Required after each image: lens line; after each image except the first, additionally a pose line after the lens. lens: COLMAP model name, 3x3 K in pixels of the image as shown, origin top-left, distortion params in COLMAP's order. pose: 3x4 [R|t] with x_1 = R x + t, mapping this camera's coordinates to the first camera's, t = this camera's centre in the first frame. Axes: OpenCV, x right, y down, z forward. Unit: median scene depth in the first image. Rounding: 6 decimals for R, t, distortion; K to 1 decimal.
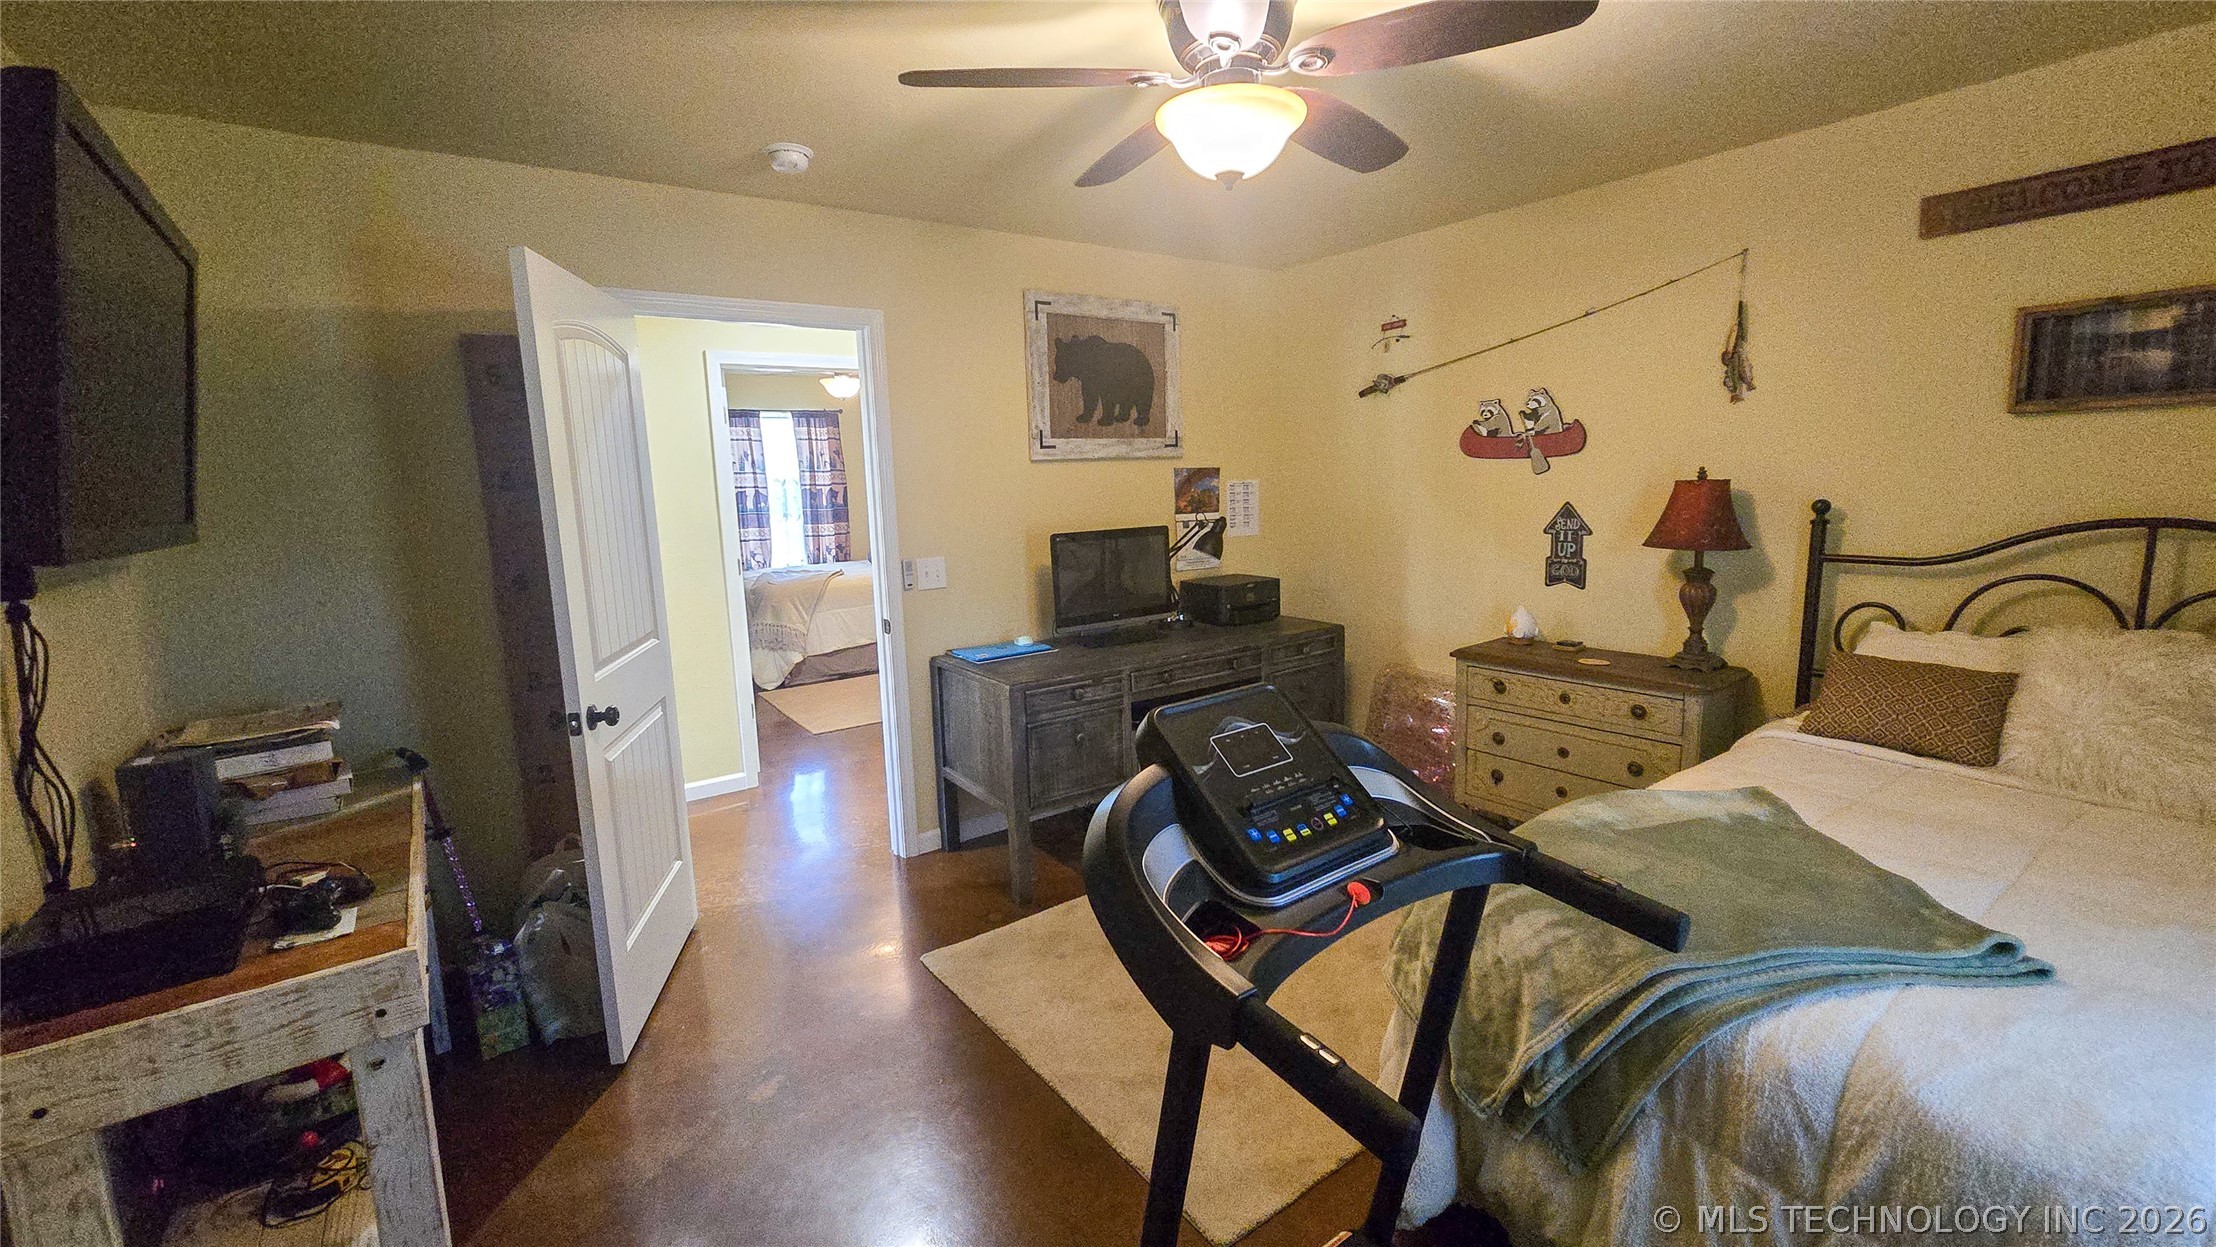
lens RADIAL K [[904.2, 0, 1102.6], [0, 904.2, 607.9], [0, 0, 1]] dist [-0.002650, 0.001493]
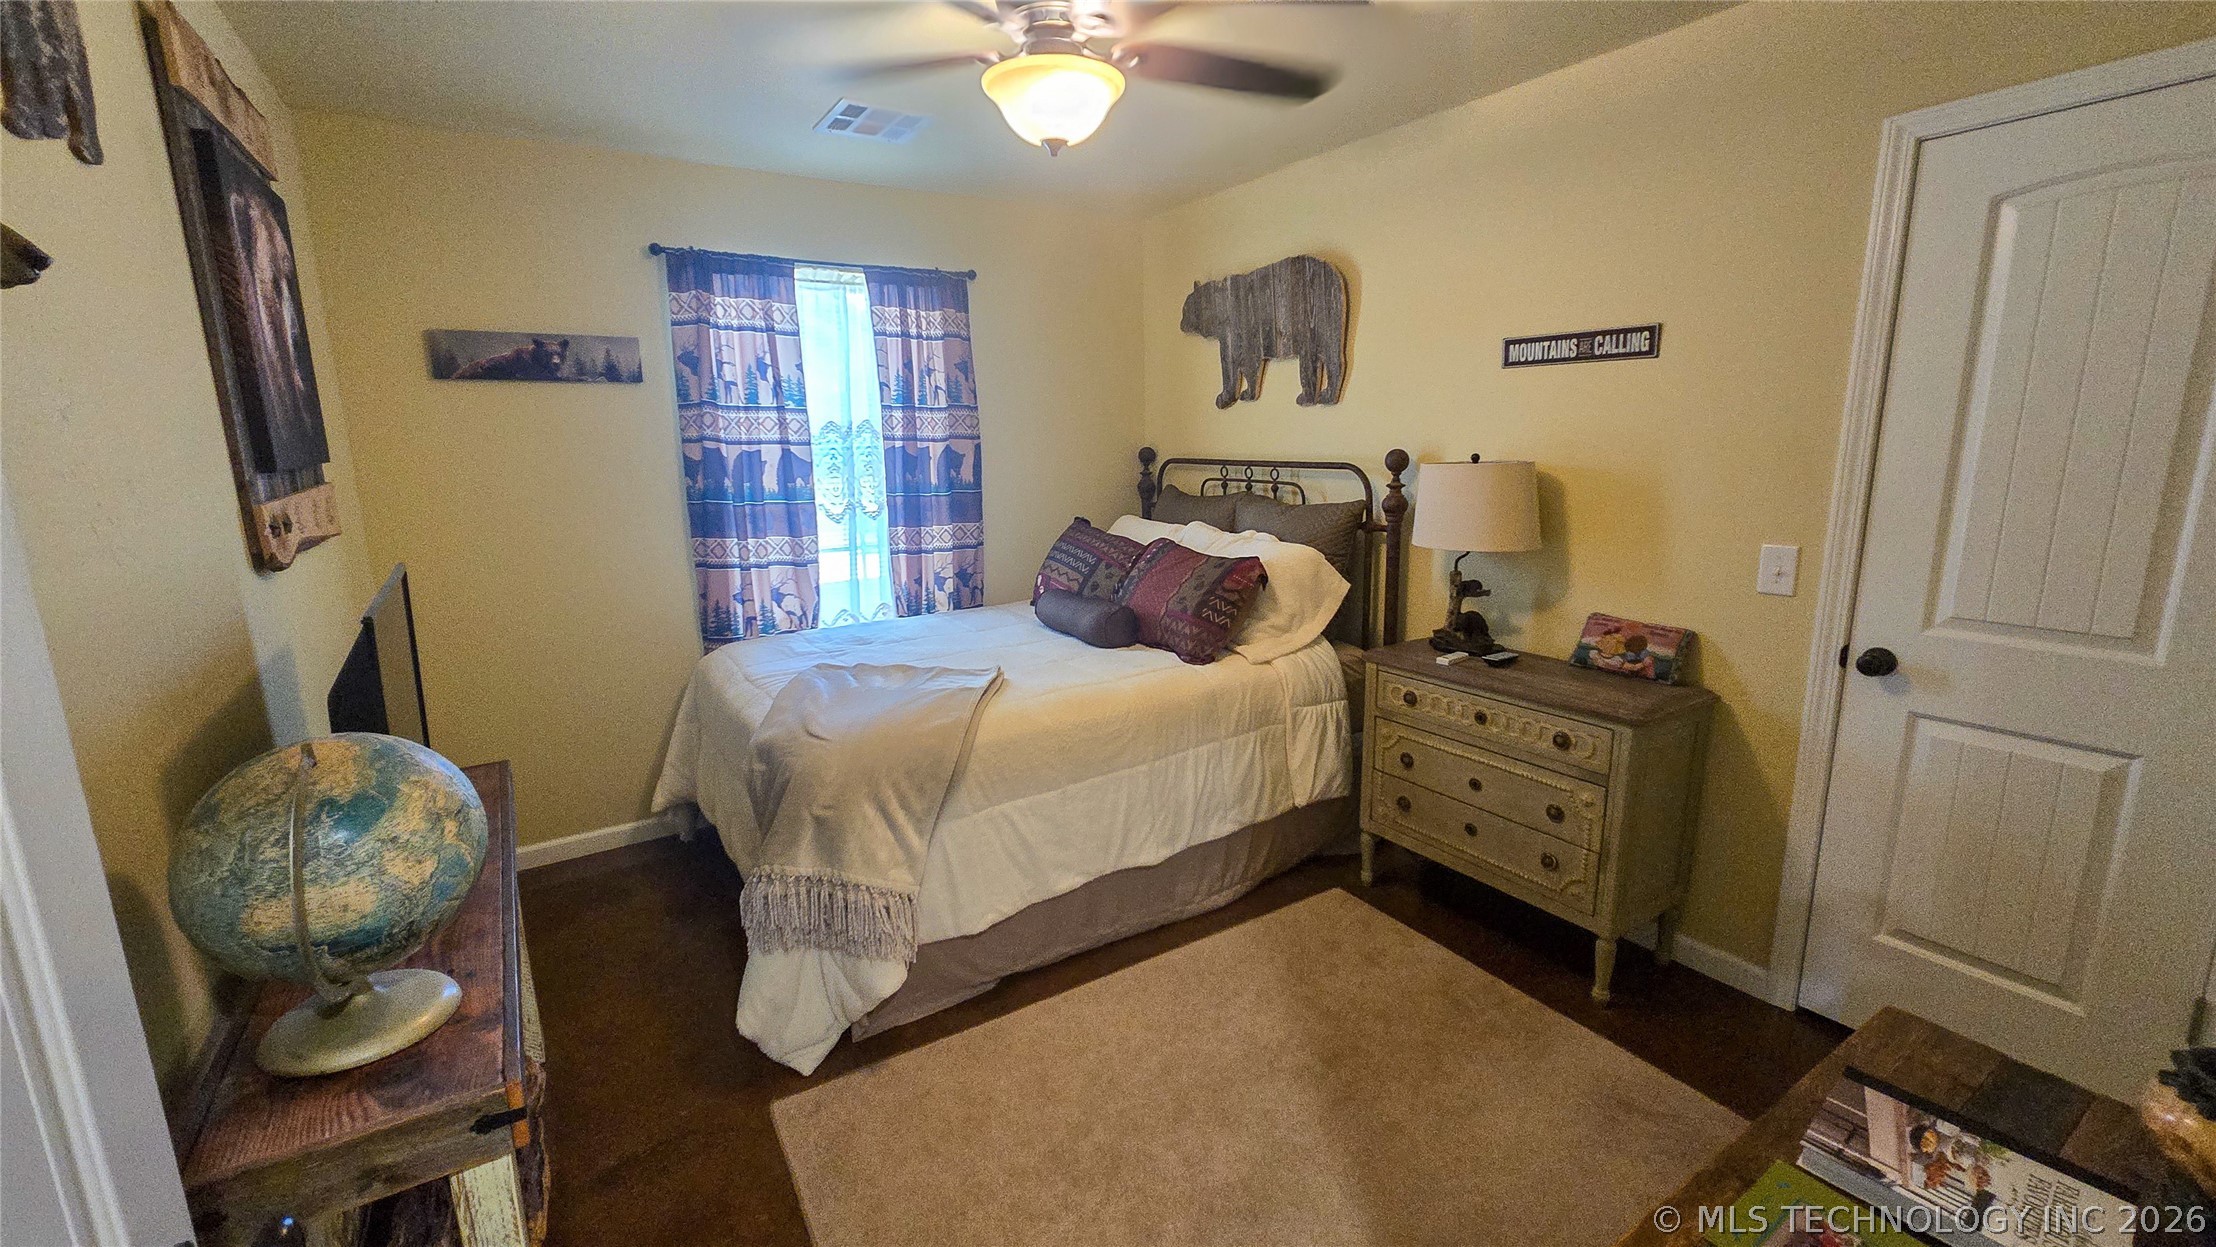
lens RADIAL K [[904.2, 0, 1097.0], [0, 904.2, 619.9], [0, 0, 1]] dist [-0.002650, 0.001493]
pose [[0.998087, 0.024168, -0.056900, -0.200037], [-0.021238, 0.998445, 0.051550, -0.071588], [0.058057, -0.050243, 0.997048, 0.553386]]
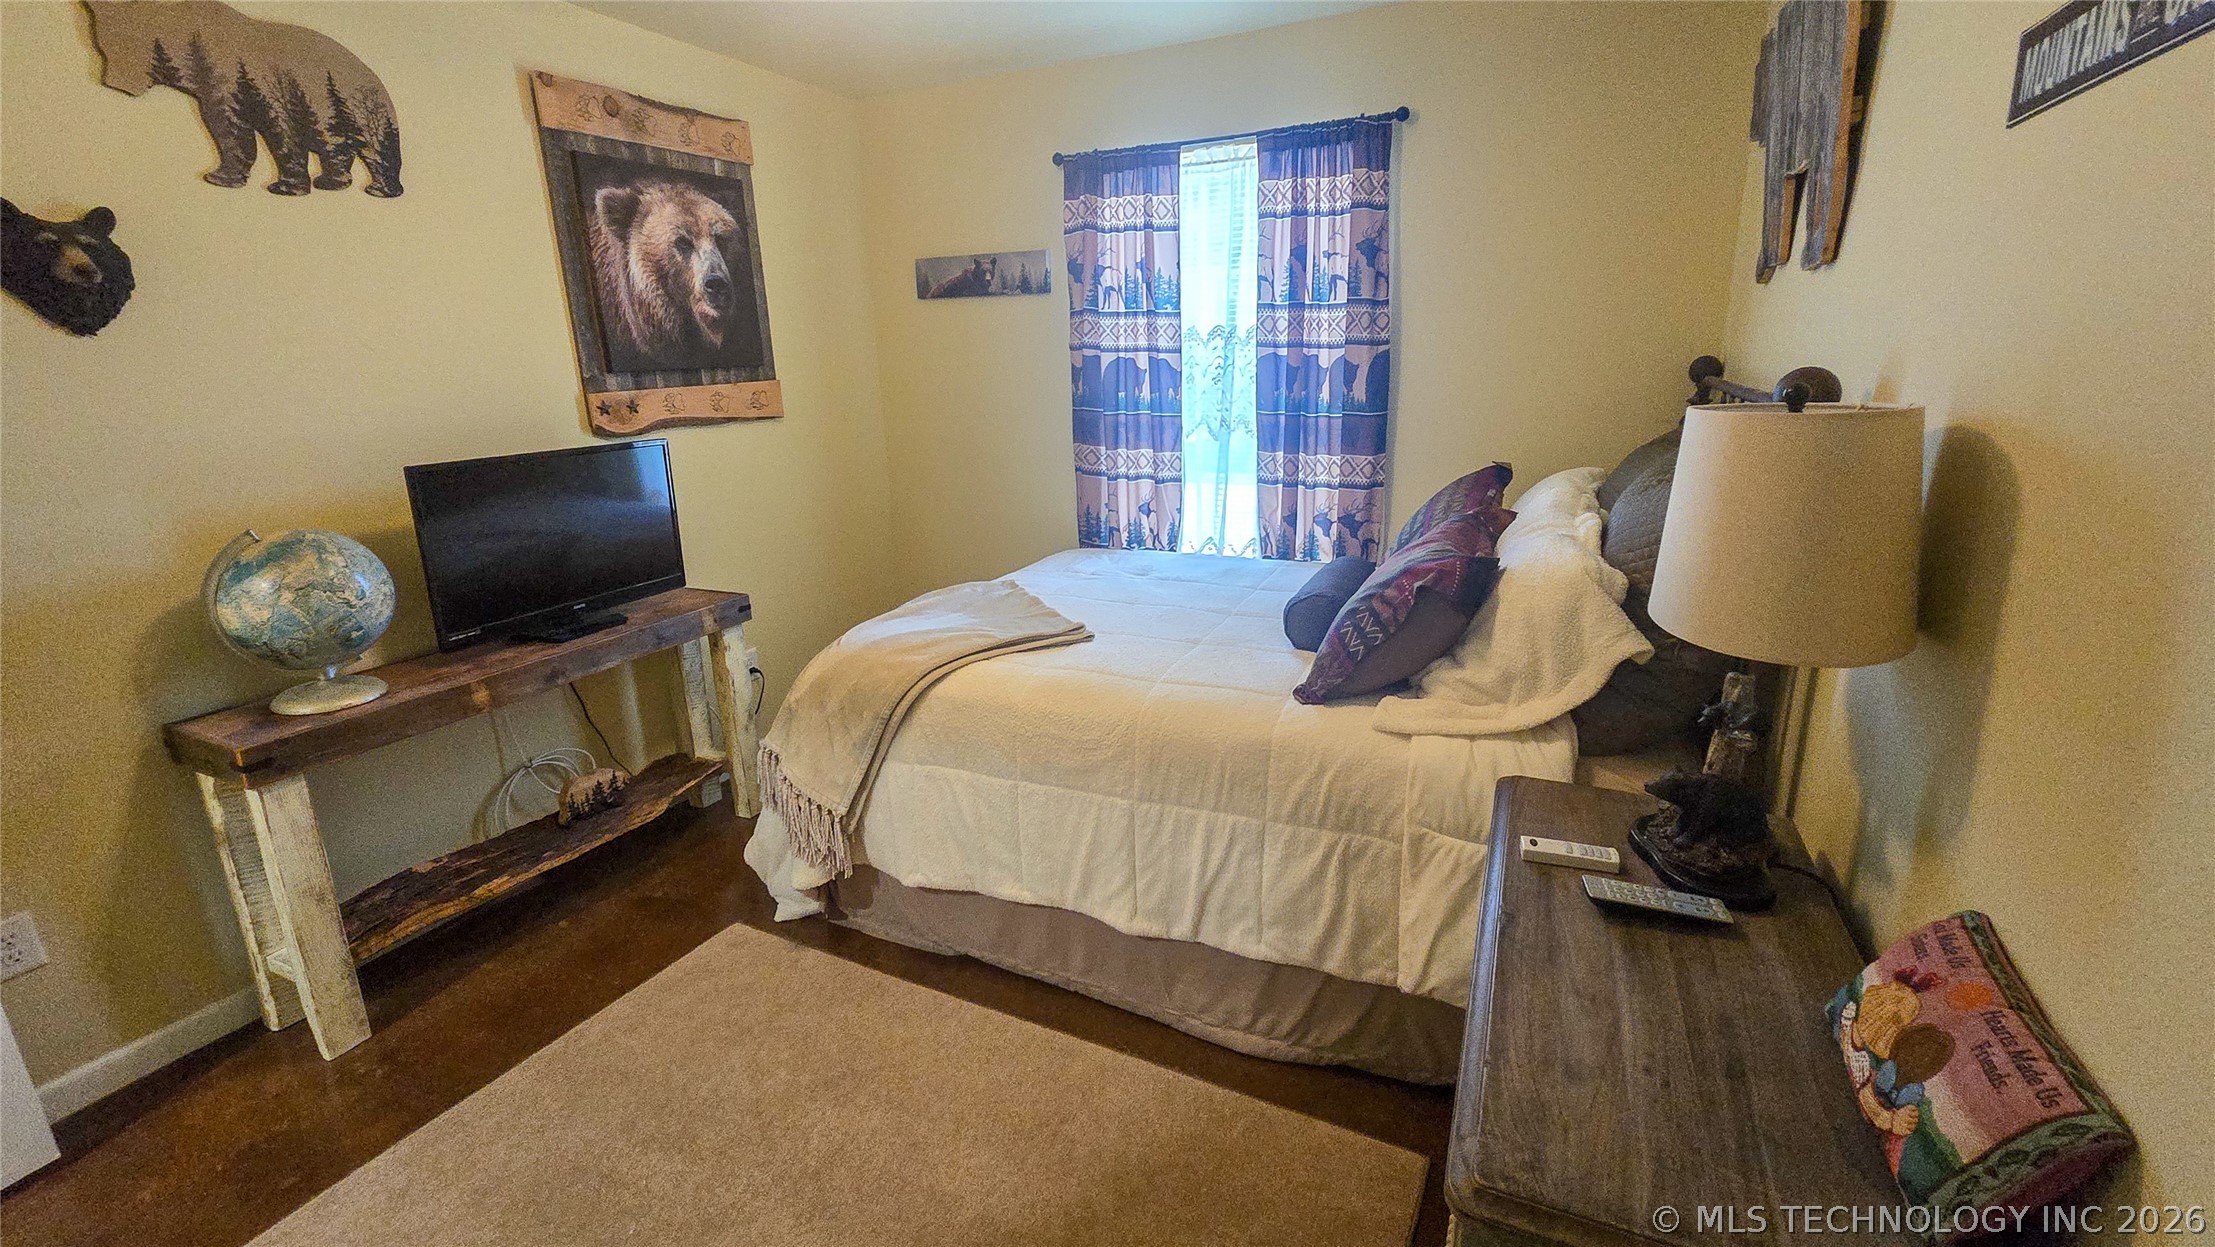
lens RADIAL K [[931.4, 0, 1106.4], [0, 931.4, 617.6], [0, 0, 1]] dist [0.001872, -0.000030]
pose [[0.471835, 0.255797, -0.843765, -0.007982], [-0.127500, 0.966726, 0.221776, -0.103522], [0.872420, 0.002938, 0.488749, 0.750058]]
